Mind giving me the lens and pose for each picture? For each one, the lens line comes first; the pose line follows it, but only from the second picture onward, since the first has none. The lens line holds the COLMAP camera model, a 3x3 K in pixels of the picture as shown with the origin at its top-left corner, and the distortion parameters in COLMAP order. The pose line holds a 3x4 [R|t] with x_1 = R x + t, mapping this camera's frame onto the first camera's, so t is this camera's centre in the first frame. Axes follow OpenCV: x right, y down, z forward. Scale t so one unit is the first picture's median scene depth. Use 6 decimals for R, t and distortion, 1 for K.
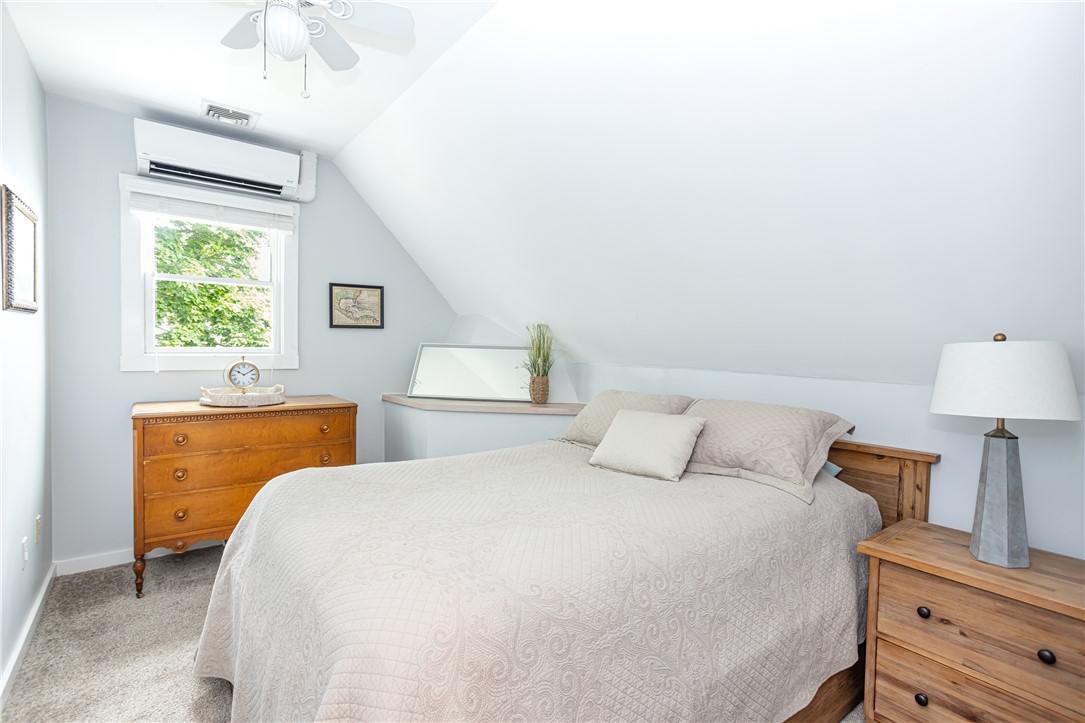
lens RADIAL K [[528.0, 0, 542.3], [0, 528.0, 355.3], [0, 0, 1]] dist [-0.020296, 0.007740]
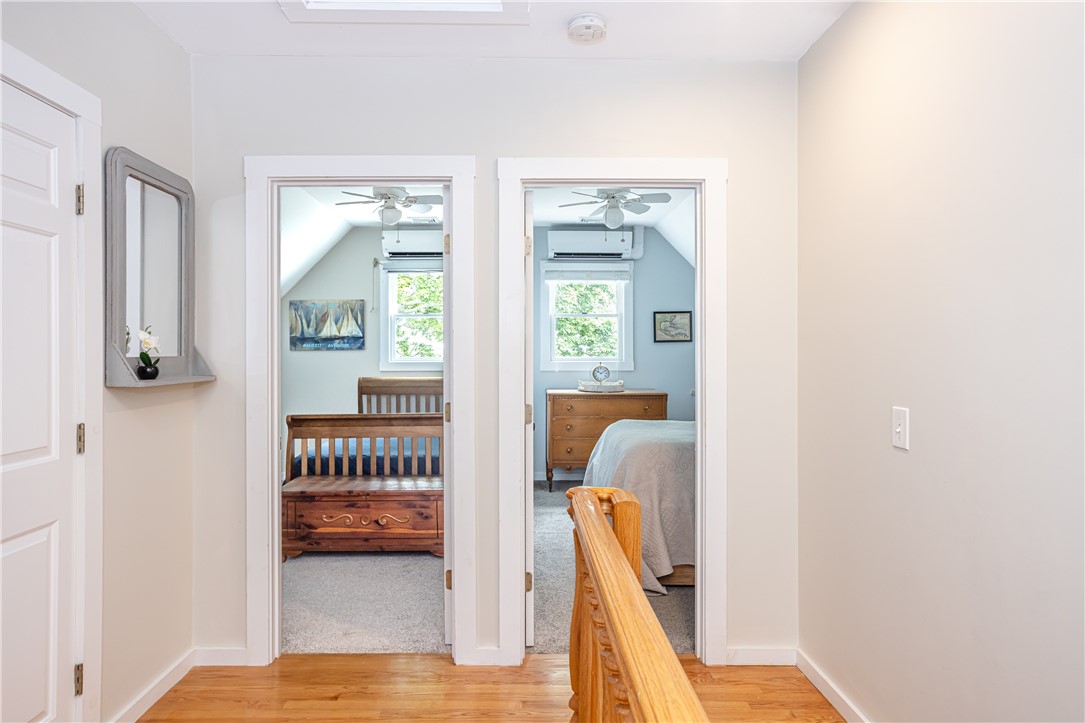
lens RADIAL K [[641.7, 0, 541.3], [0, 641.7, 356.6], [0, 0, 1]] dist [0.001621, 0.002150]
pose [[0.815250, -0.005005, -0.579087, 0.363811], [-0.000486, 0.999956, -0.009327, 0.002348], [0.579109, 0.007885, 0.815212, -0.612979]]
